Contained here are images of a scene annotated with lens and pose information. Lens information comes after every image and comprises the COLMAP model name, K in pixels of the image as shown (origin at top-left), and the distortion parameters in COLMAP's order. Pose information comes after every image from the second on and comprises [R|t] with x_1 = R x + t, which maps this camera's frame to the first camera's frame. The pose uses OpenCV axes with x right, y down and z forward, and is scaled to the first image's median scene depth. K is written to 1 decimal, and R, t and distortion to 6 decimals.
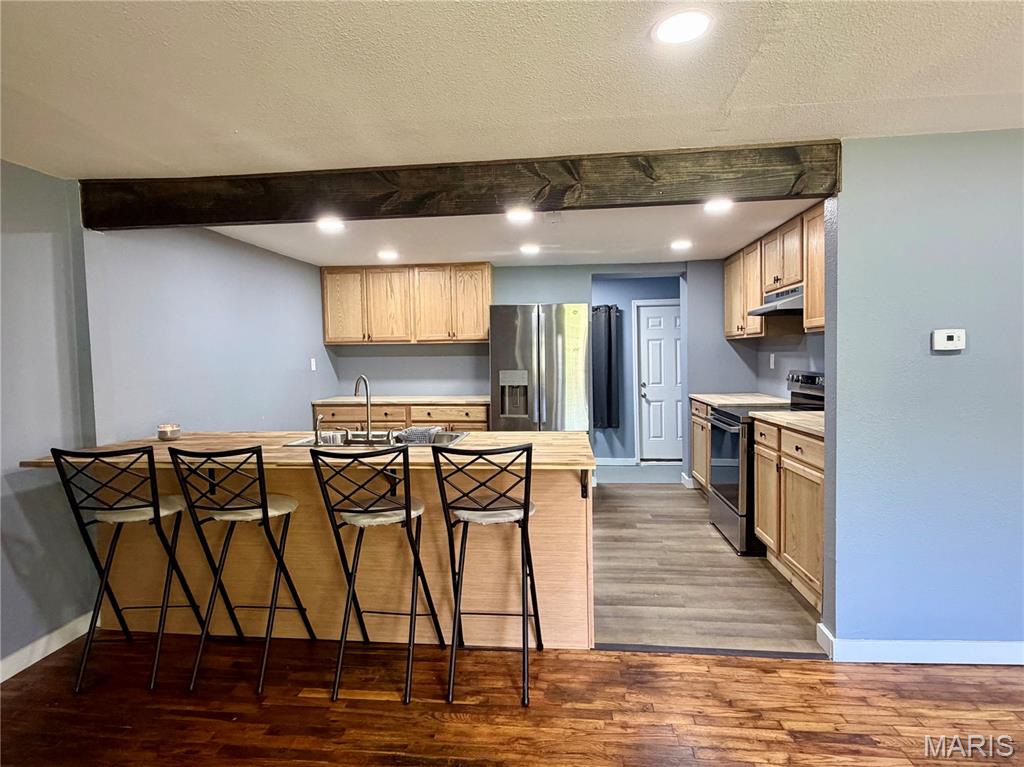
lens RADIAL K [[560.3, 0, 507.4], [0, 560.3, 383.6], [0, 0, 1]] dist [-0.005650, -0.000189]
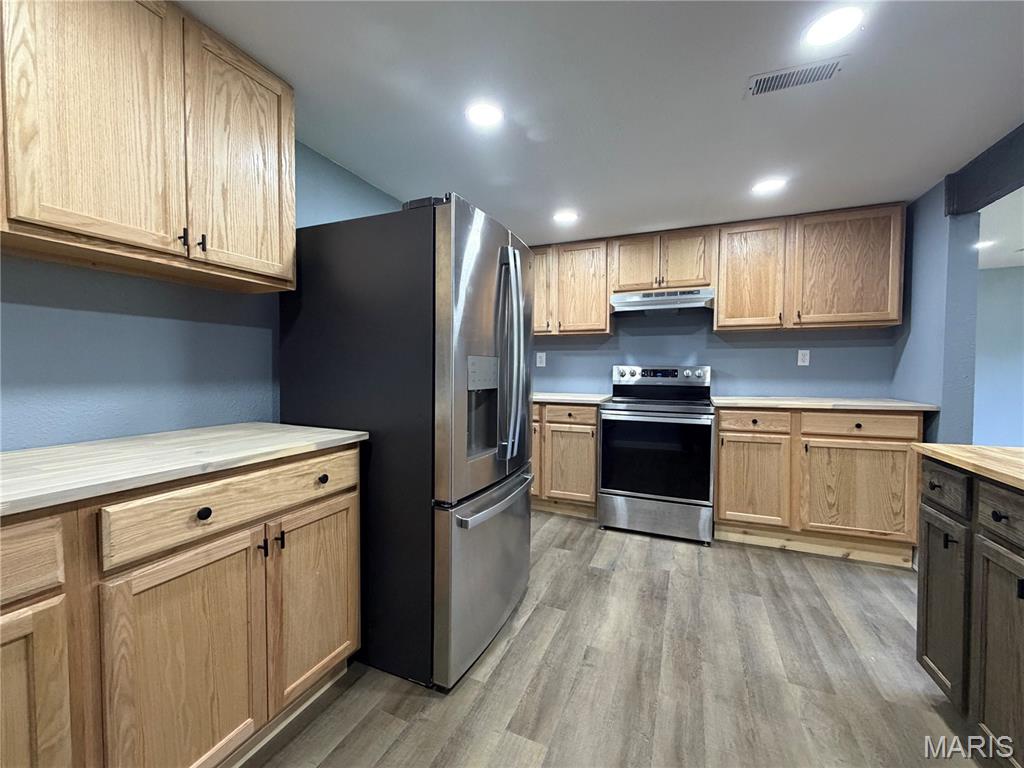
lens RADIAL K [[408.1, 0, 510.0], [0, 408.1, 382.3], [0, 0, 1]] dist [-0.000569, -0.000218]
pose [[0.297495, -0.016267, 0.954585, -0.459143], [0.035187, 0.999362, 0.006064, -0.004557], [-0.954075, 0.031785, 0.297877, 1.328497]]
